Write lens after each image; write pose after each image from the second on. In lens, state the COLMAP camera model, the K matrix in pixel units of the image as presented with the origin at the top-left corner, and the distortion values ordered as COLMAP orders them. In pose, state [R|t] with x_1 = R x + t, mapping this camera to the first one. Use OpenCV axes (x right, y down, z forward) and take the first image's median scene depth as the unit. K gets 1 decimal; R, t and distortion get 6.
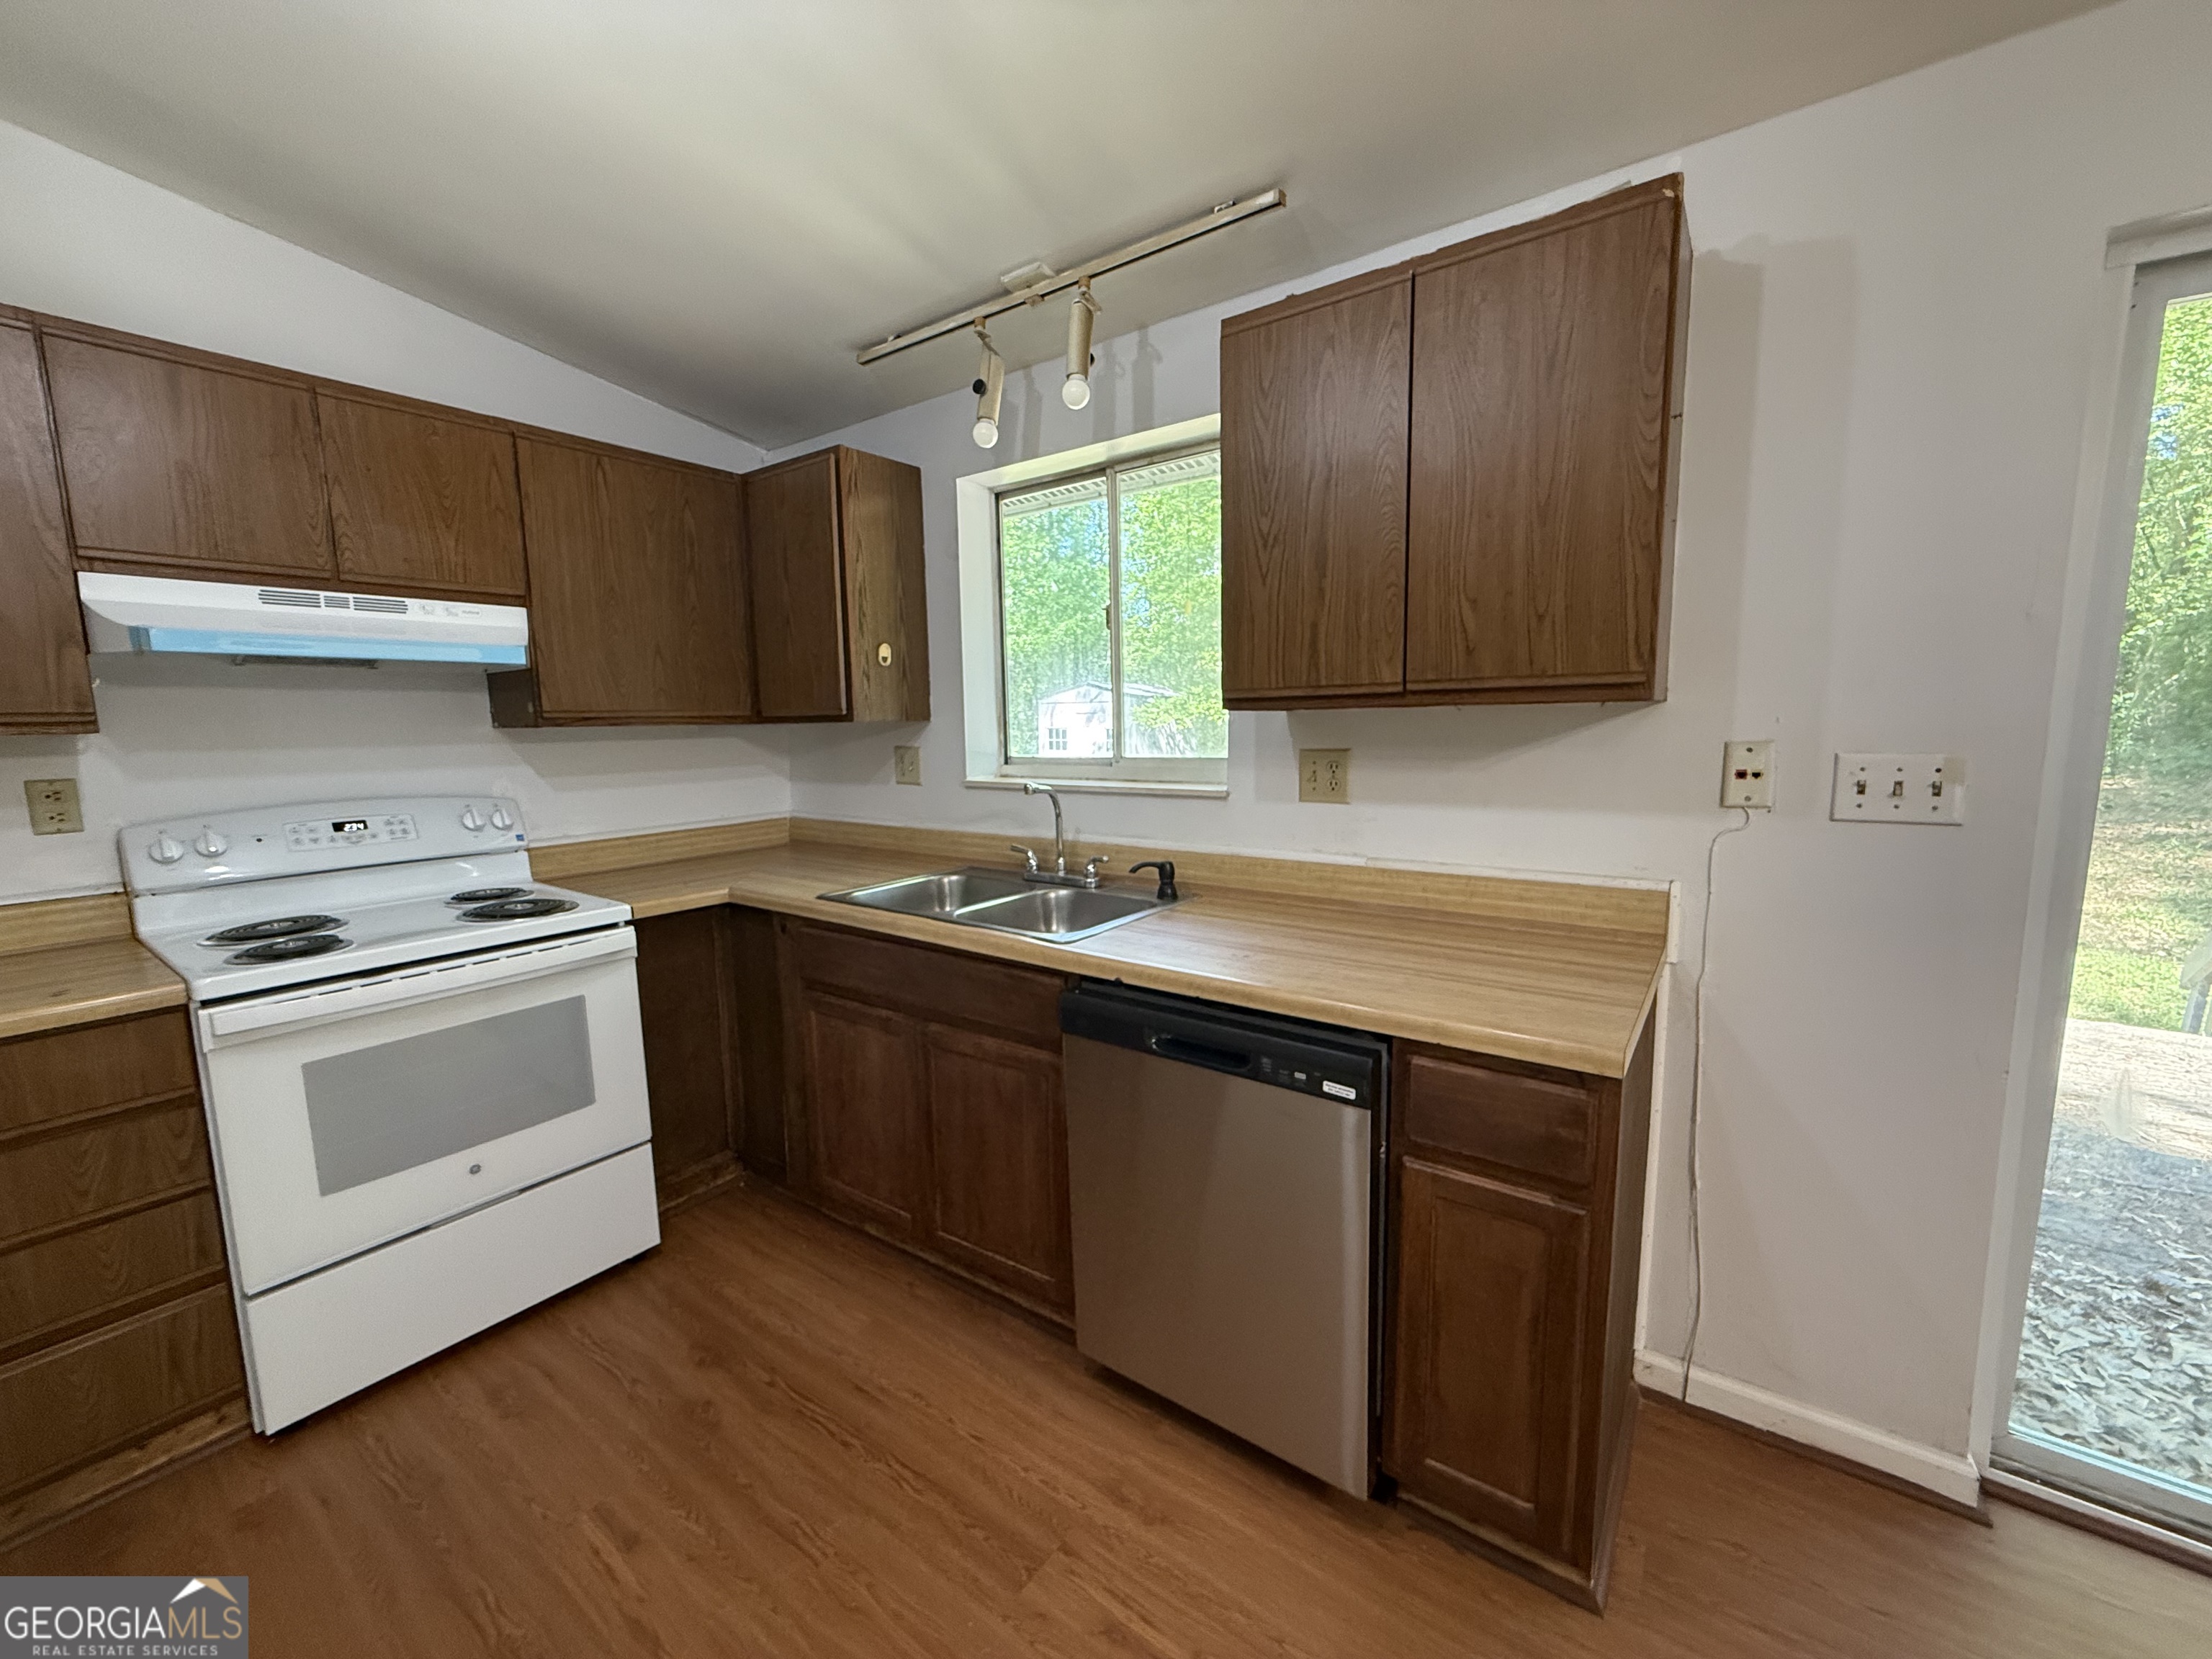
lens RADIAL K [[883.5, 0, 1099.8], [0, 883.5, 832.2], [0, 0, 1]] dist [-0.001885, 0.000200]
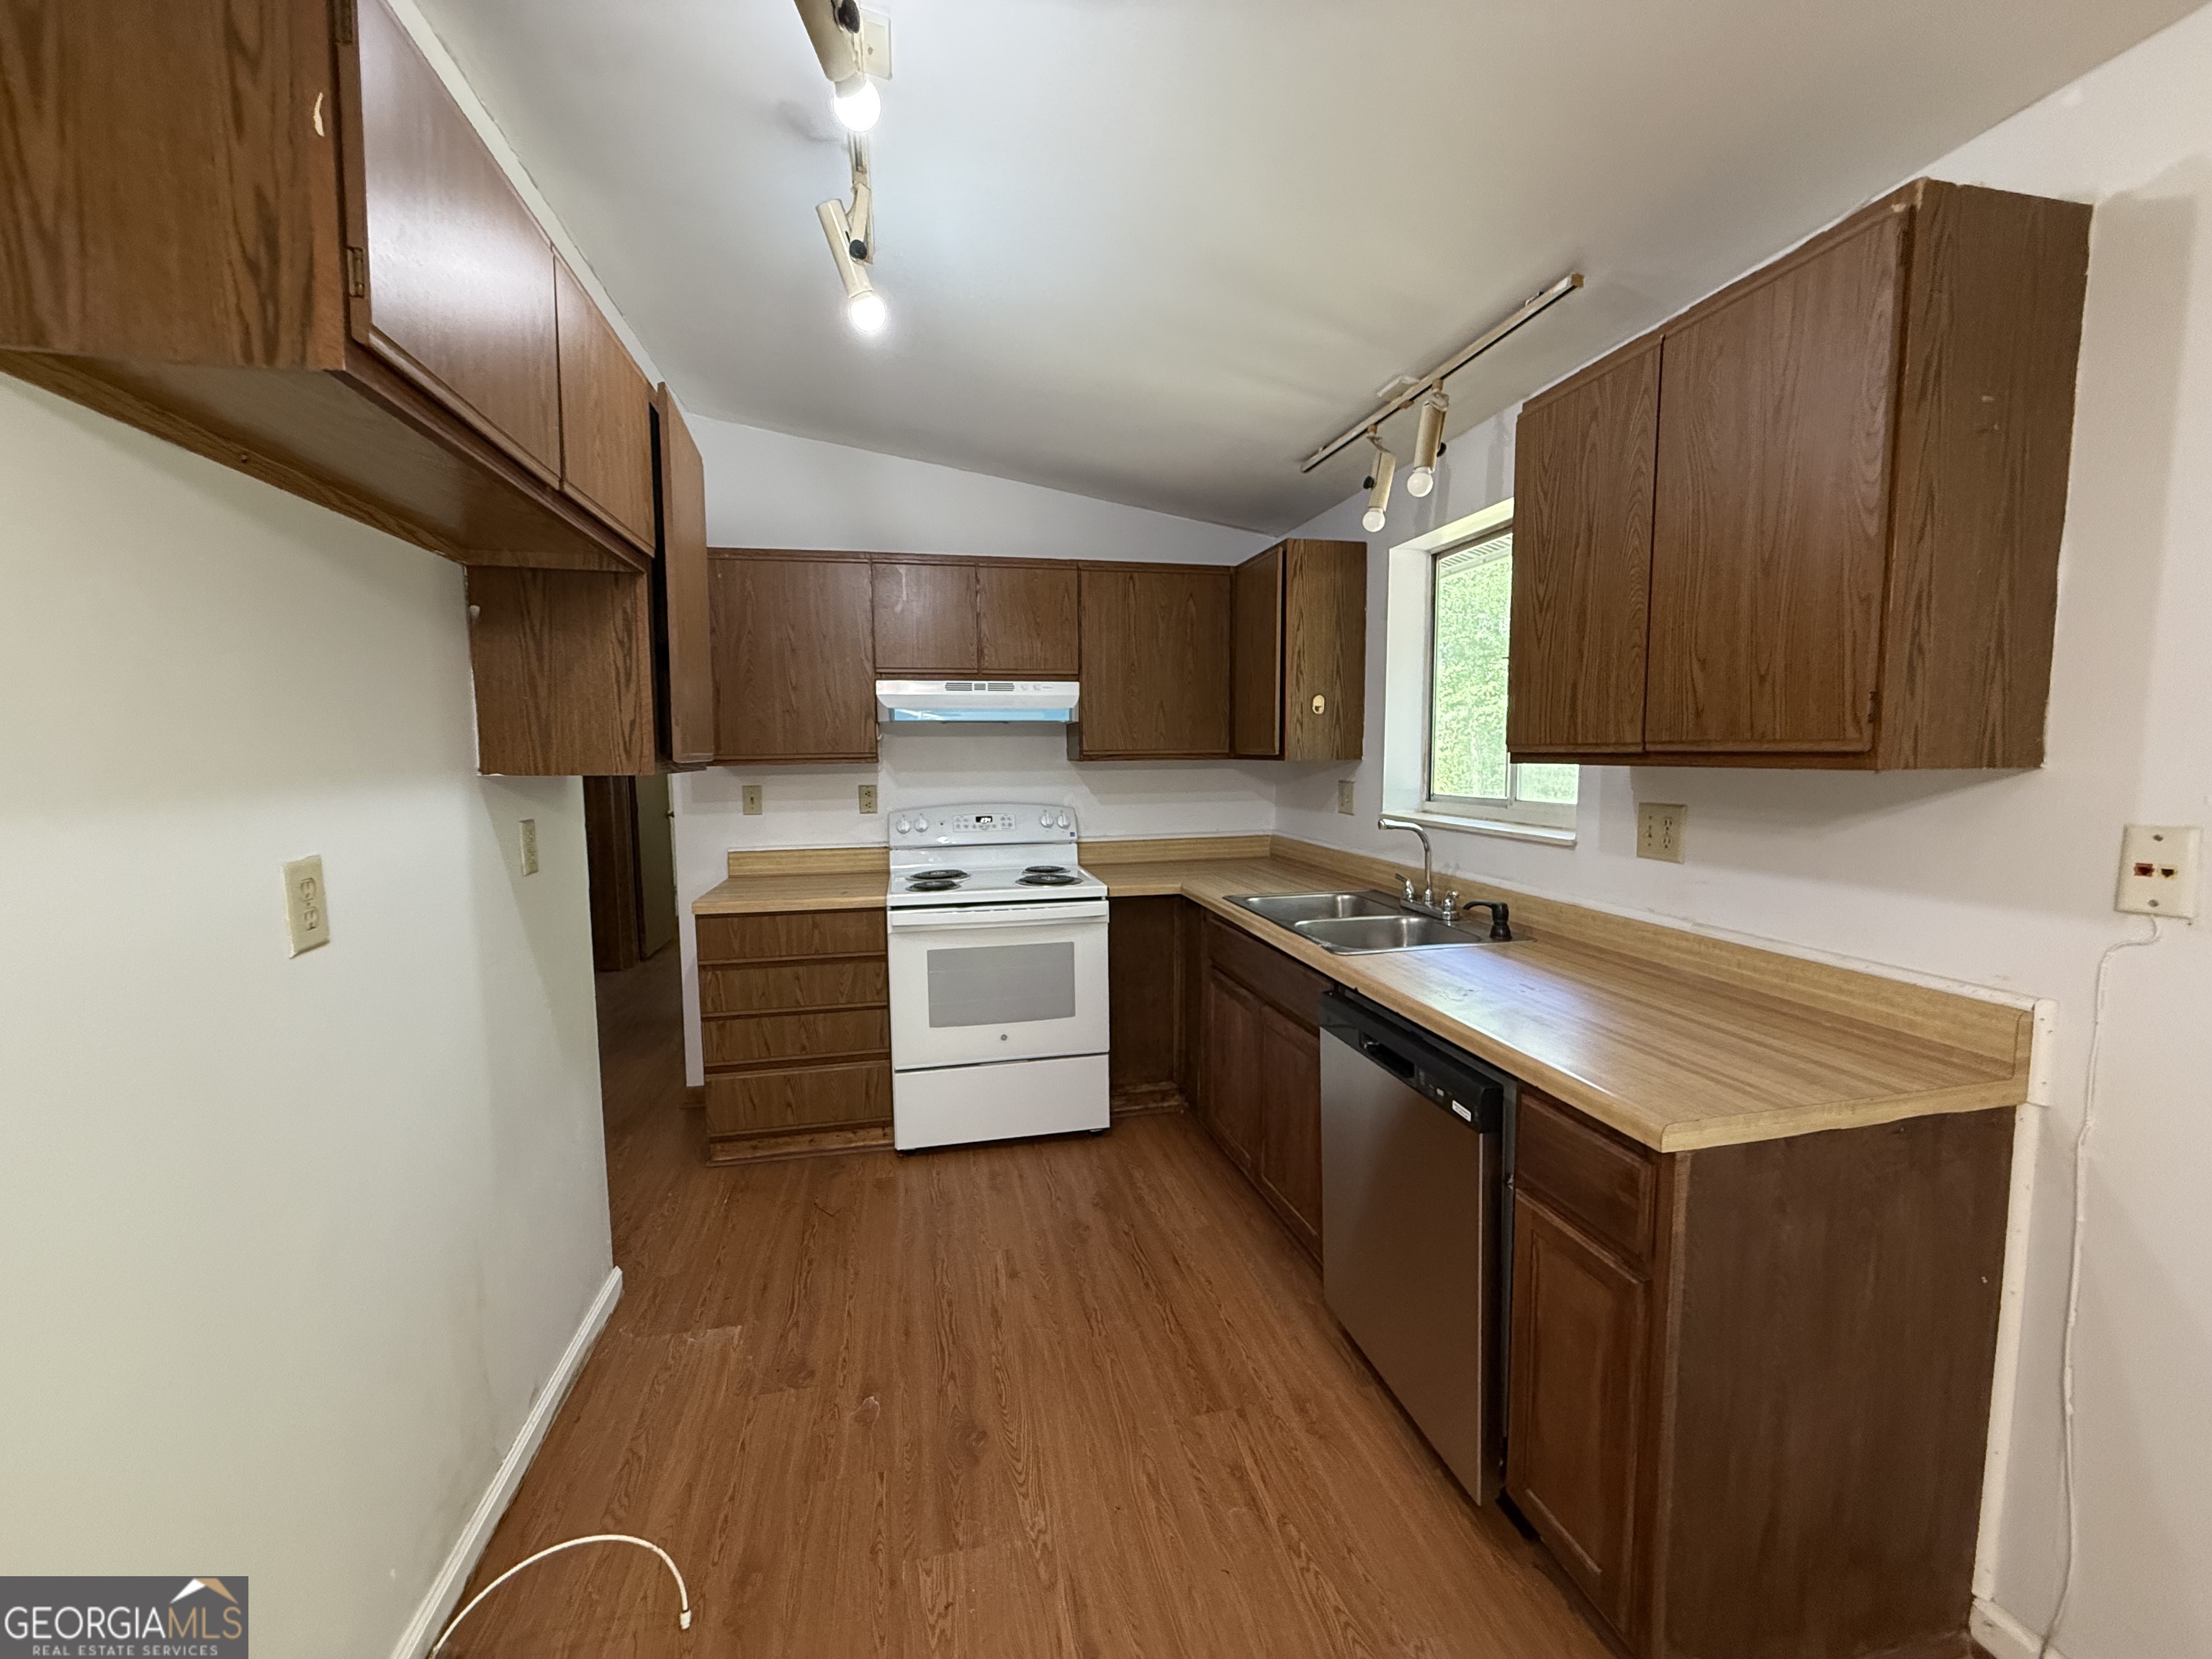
lens RADIAL K [[883.5, 0, 1099.8], [0, 883.5, 832.2], [0, 0, 1]] dist [-0.001885, 0.000200]
pose [[0.750566, 0.073448, -0.656701, 0.445703], [-0.087457, 0.996103, 0.011451, -0.022981], [0.654983, 0.048838, 0.754064, -0.114036]]
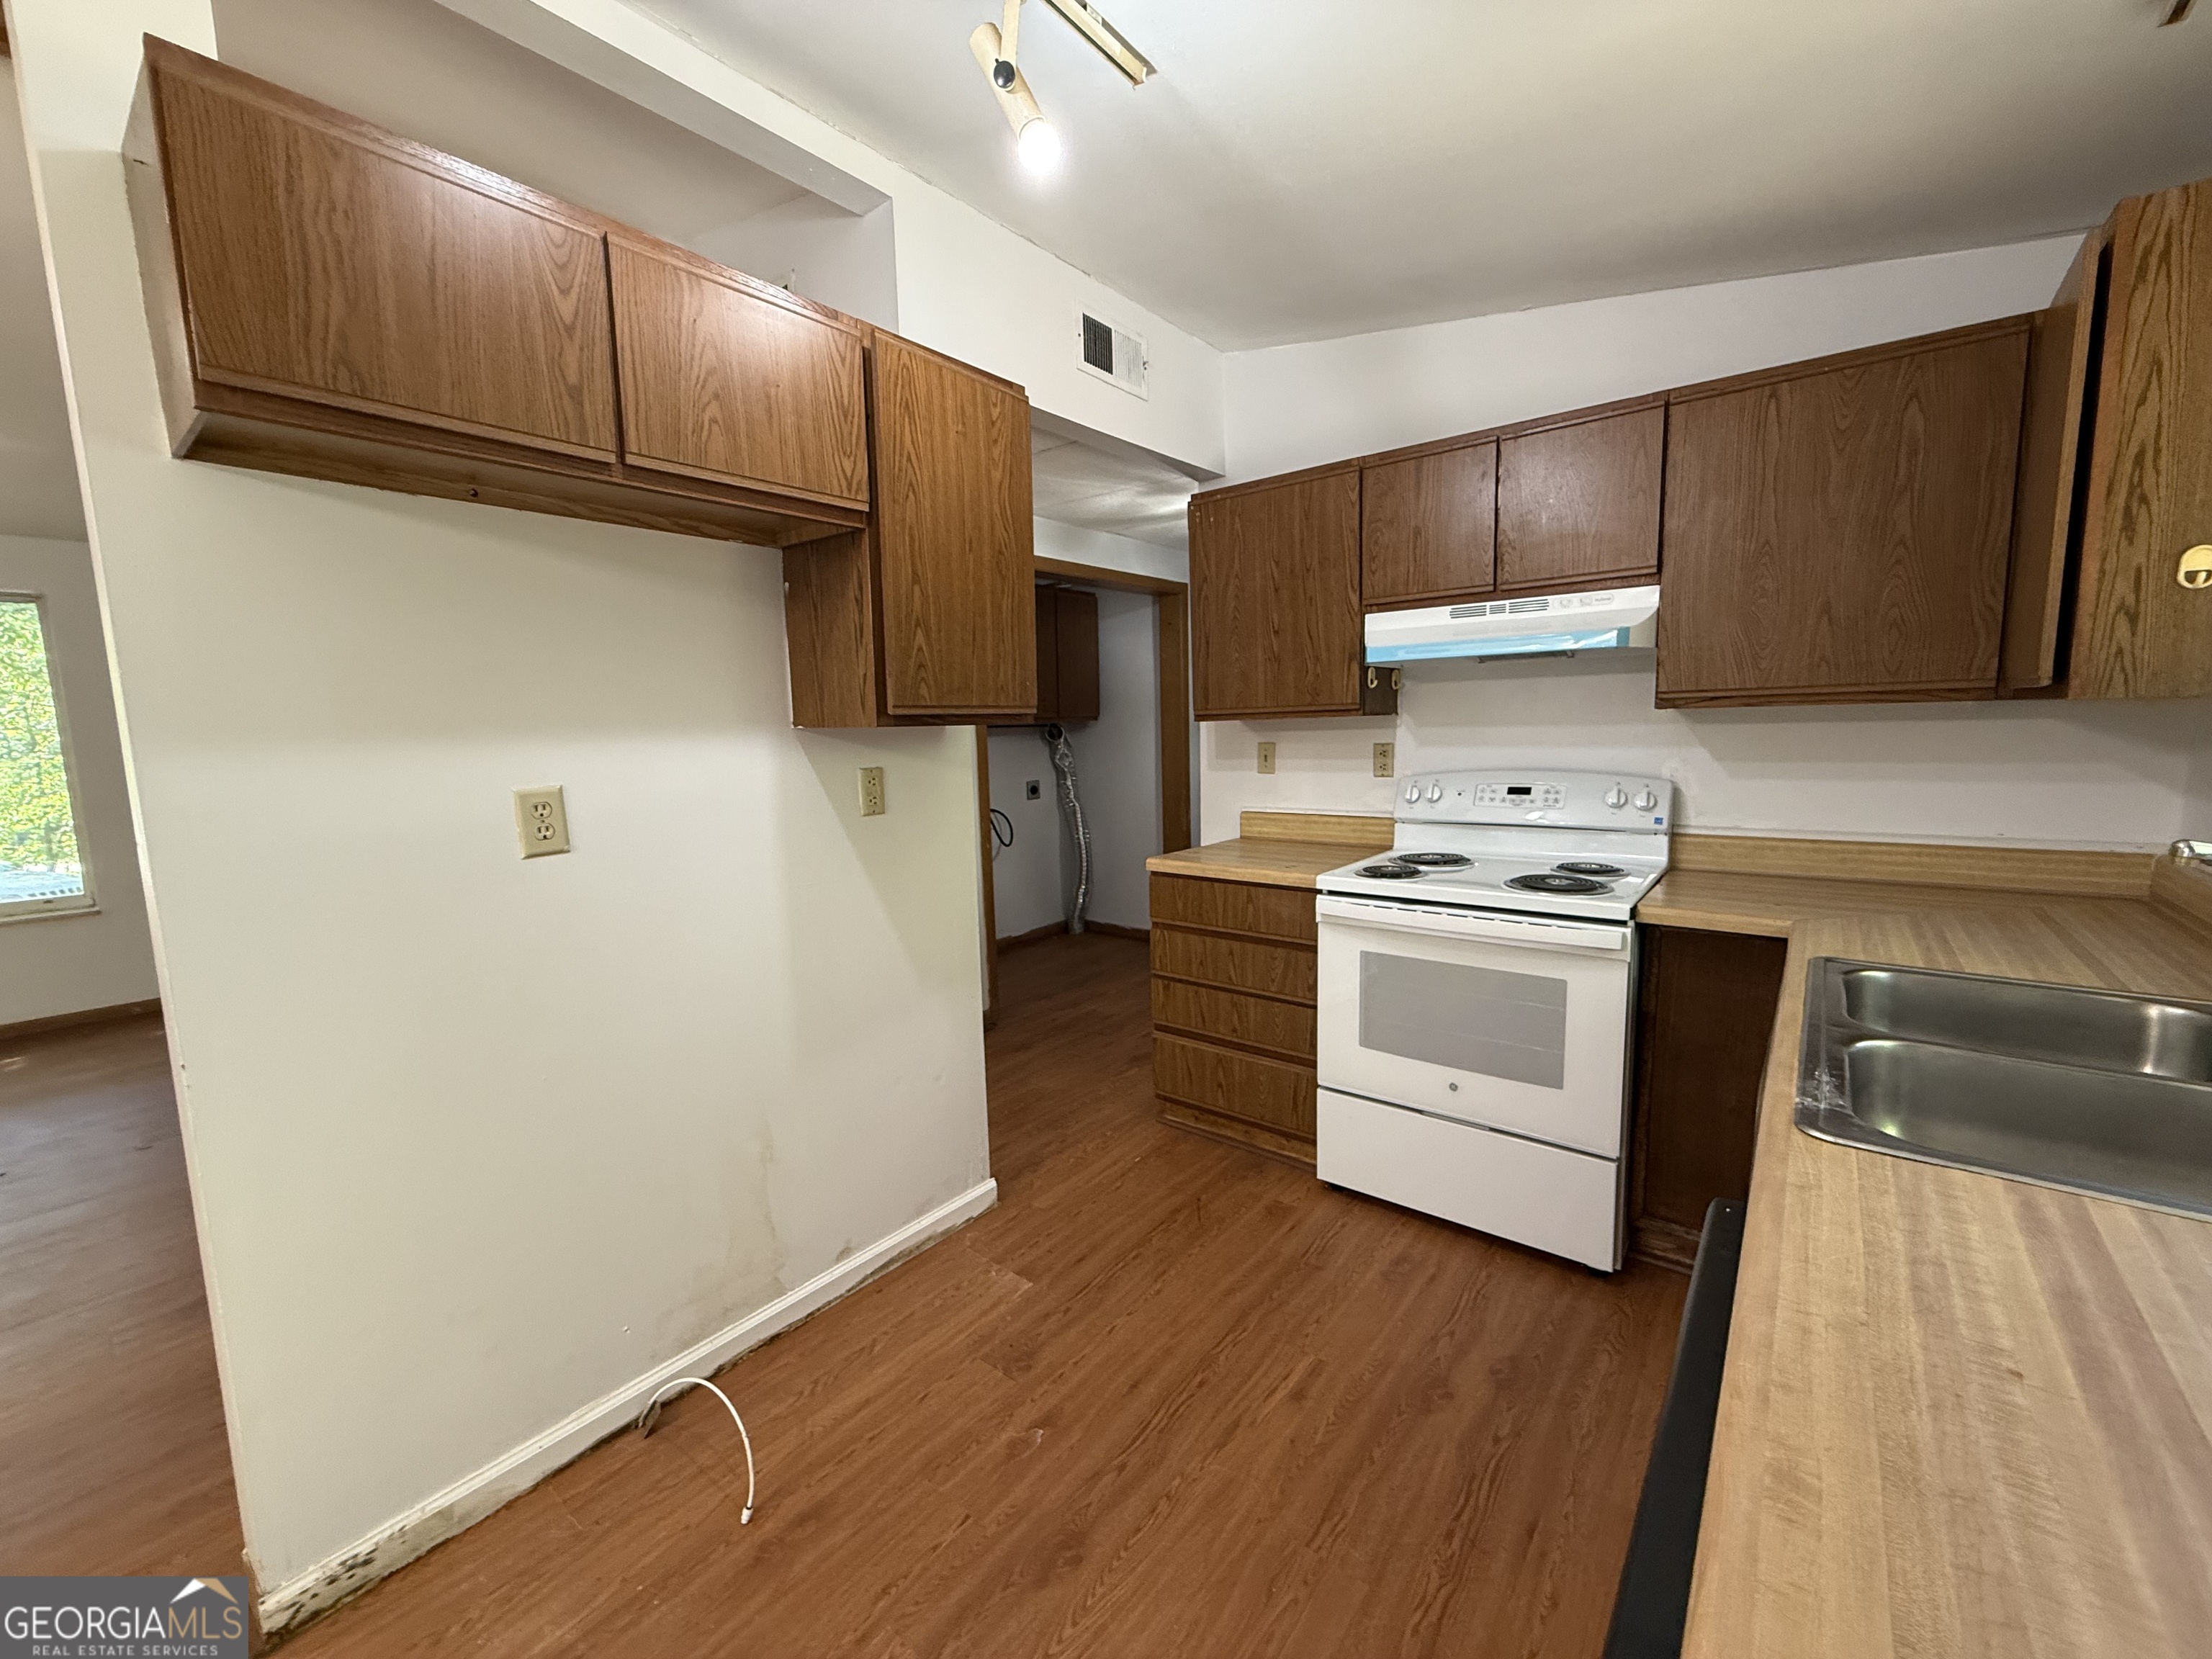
lens RADIAL K [[883.5, 0, 1099.8], [0, 883.5, 832.2], [0, 0, 1]] dist [-0.001885, 0.000200]
pose [[-0.045188, 0.141443, -0.988915, 0.432291], [-0.098474, 0.984474, 0.145307, -0.079126], [0.994113, 0.103948, -0.030558, 0.523679]]
